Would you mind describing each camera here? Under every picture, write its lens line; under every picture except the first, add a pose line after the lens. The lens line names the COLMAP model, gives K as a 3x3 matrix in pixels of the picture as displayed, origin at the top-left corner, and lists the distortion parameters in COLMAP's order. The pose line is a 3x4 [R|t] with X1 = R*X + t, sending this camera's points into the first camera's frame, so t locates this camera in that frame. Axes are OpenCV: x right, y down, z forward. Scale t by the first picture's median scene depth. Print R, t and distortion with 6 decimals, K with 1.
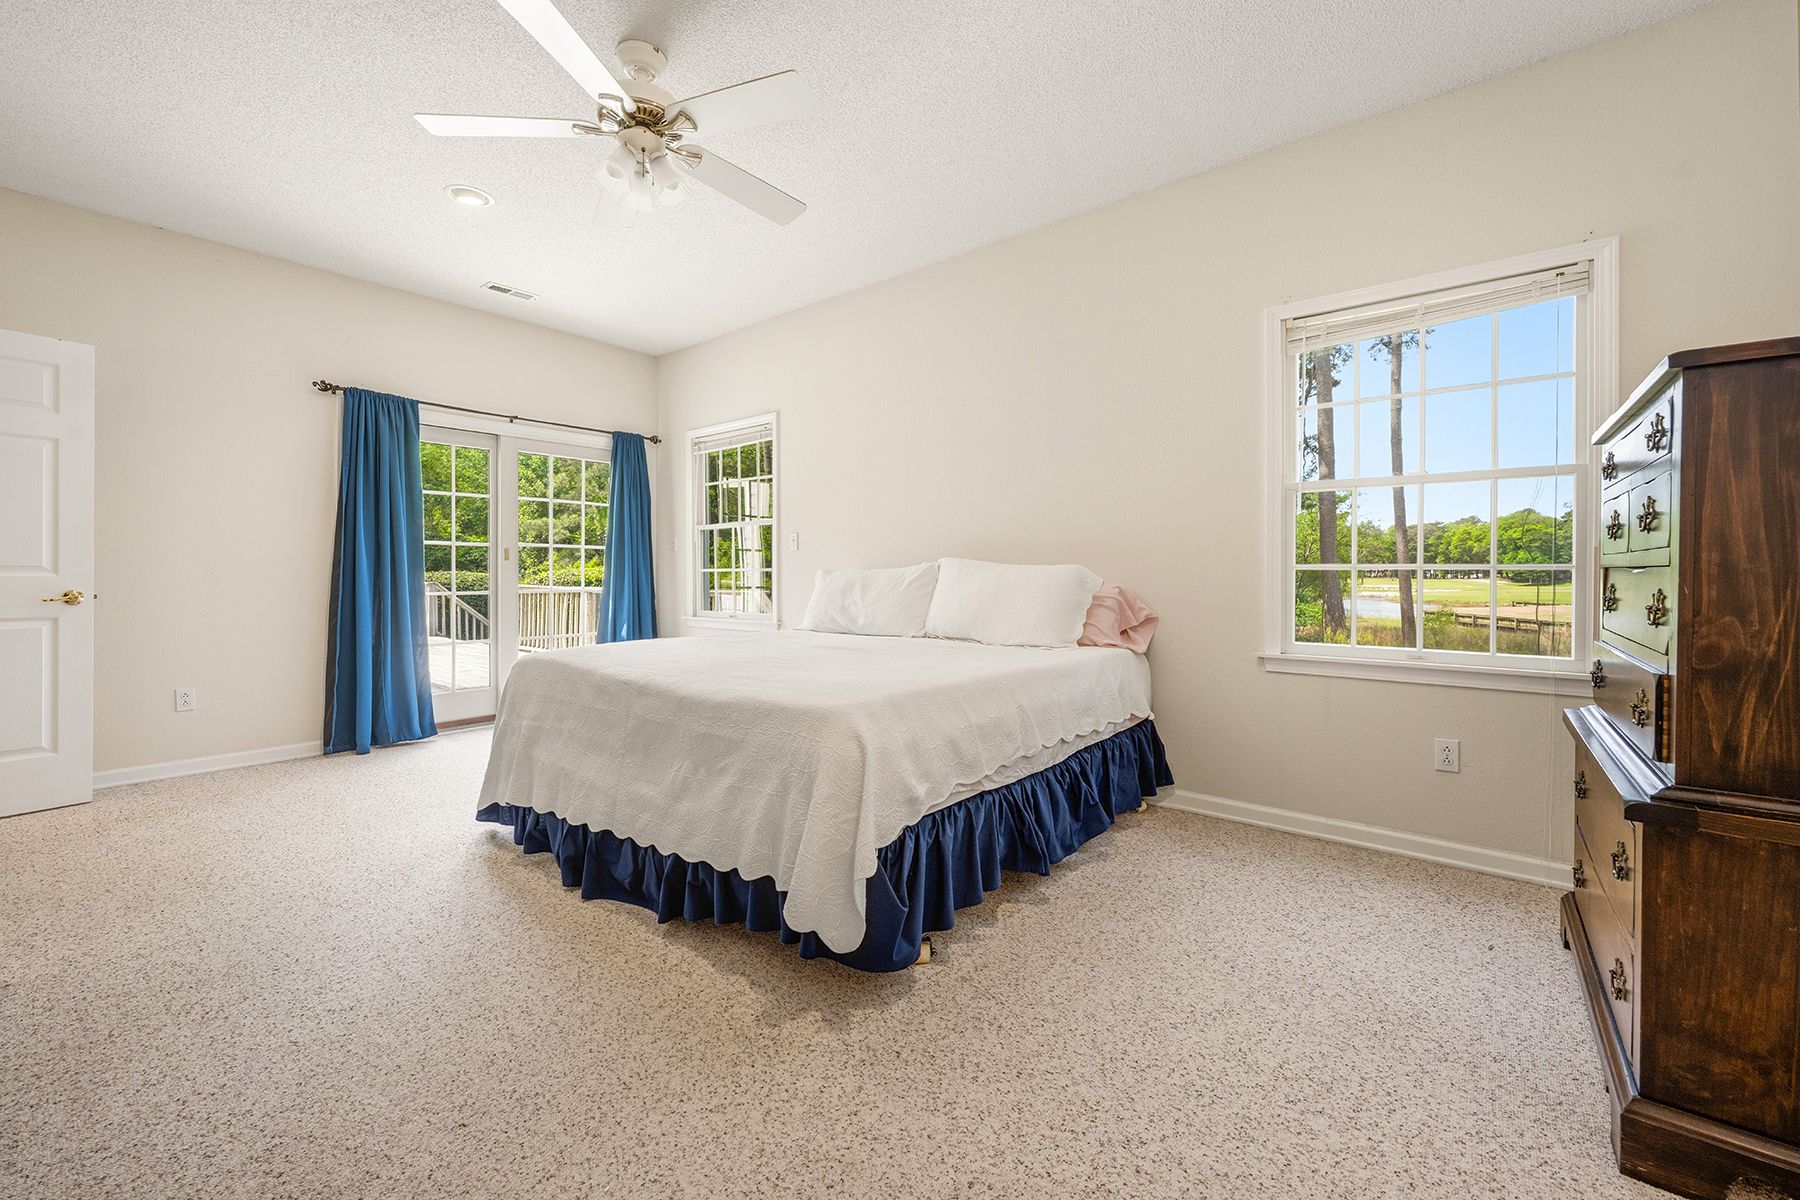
lens RADIAL K [[720.6, 0, 904.9], [0, 720.6, 569.0], [0, 0, 1]] dist [-0.000663, -0.000044]
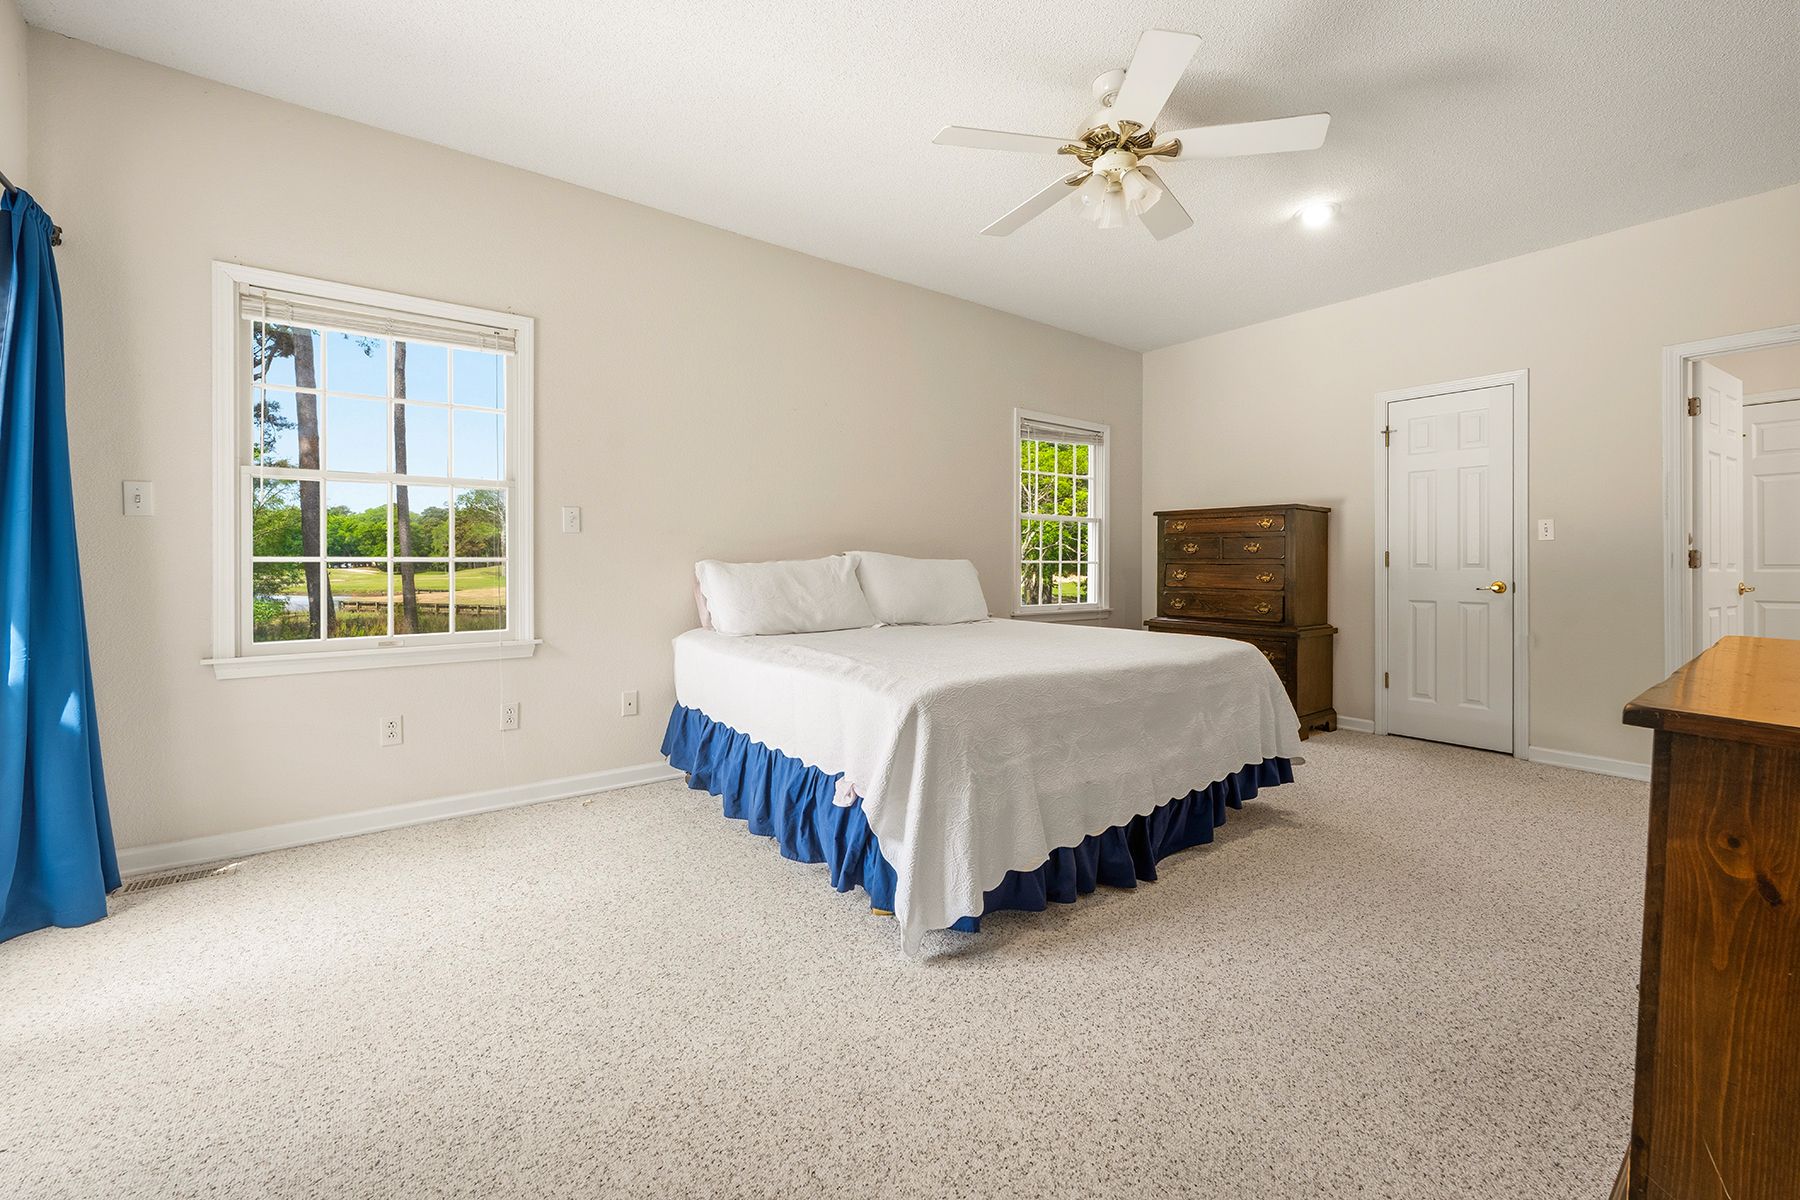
lens RADIAL K [[720.6, 0, 904.9], [0, 720.6, 569.0], [0, 0, 1]] dist [-0.000663, -0.000044]
pose [[0.247571, -0.007268, 0.968843, -1.028085], [-0.006428, 0.999938, 0.009144, 0.001298], [-0.968848, -0.008491, 0.247509, 0.732729]]
